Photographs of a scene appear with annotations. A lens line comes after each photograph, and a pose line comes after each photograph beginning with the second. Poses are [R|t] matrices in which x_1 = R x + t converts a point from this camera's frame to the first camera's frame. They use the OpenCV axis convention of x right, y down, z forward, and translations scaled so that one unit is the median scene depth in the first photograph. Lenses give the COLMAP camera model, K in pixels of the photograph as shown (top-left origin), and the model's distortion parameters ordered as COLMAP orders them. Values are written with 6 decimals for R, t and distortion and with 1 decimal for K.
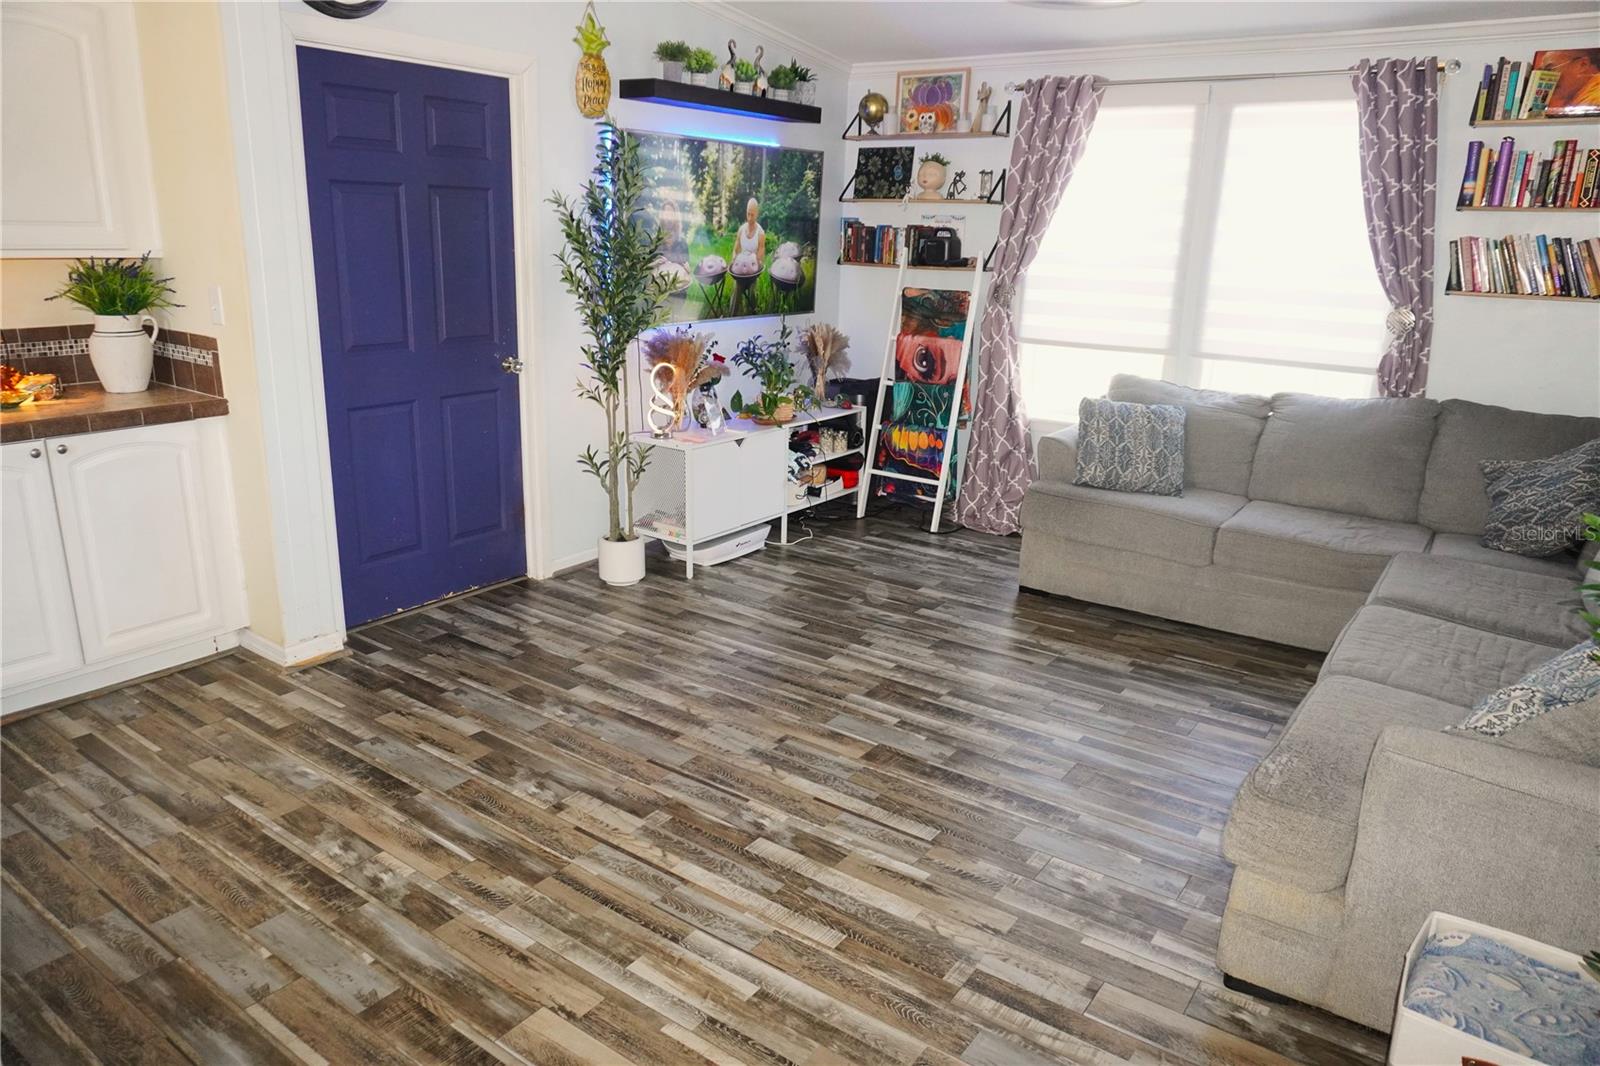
lens RADIAL K [[1054.5, 0, 801.3], [0, 1054.5, 566.7], [0, 0, 1]] dist [-0.044571, 0.018923]
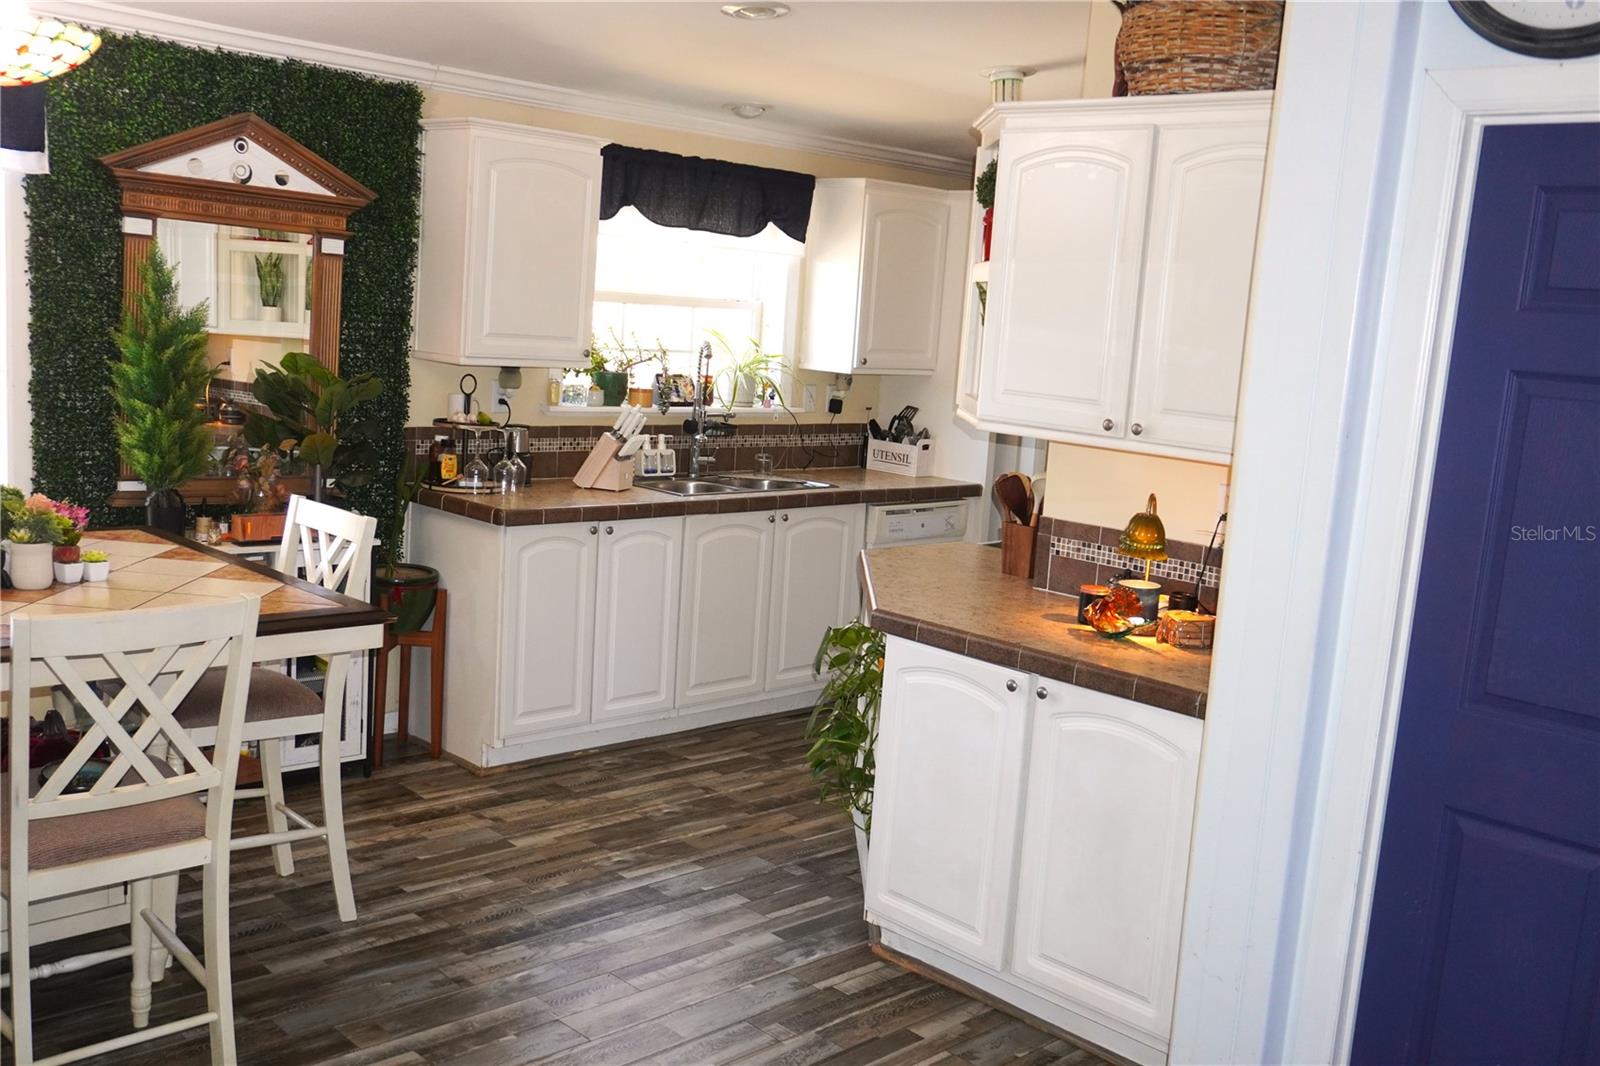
lens RADIAL K [[1522.1, 0, 799.4], [0, 1522.1, 554.9], [0, 0, 1]] dist [-0.008282, 0.002207]
pose [[-0.185795, 0.109195, -0.976502, 0.408284], [-0.372385, 0.911846, 0.172818, -0.340279], [0.909291, 0.395744, -0.128754, 0.964469]]
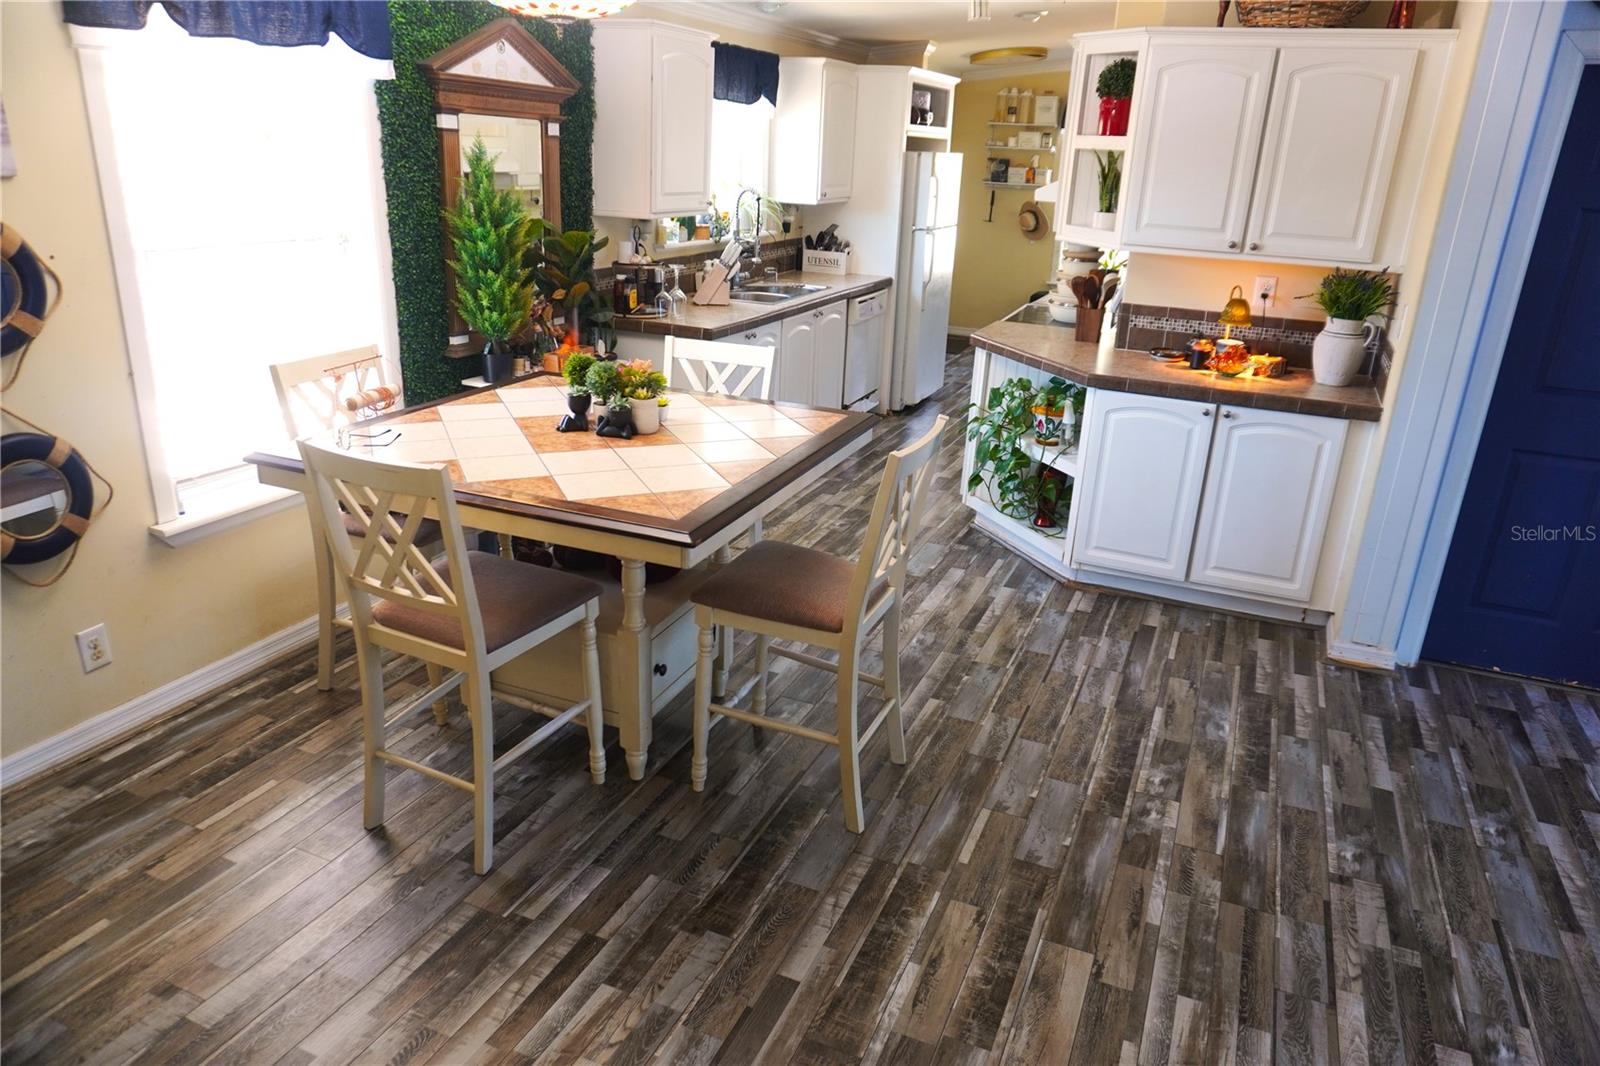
lens RADIAL K [[1063.5, 0, 799.0], [0, 1063.5, 547.2], [0, 0, 1]] dist [-0.045184, 0.023986]
pose [[0.202875, 0.320018, -0.925435, 0.433410], [-0.328440, 0.912579, 0.243572, -0.110445], [0.922480, 0.254535, 0.290246, 0.189473]]
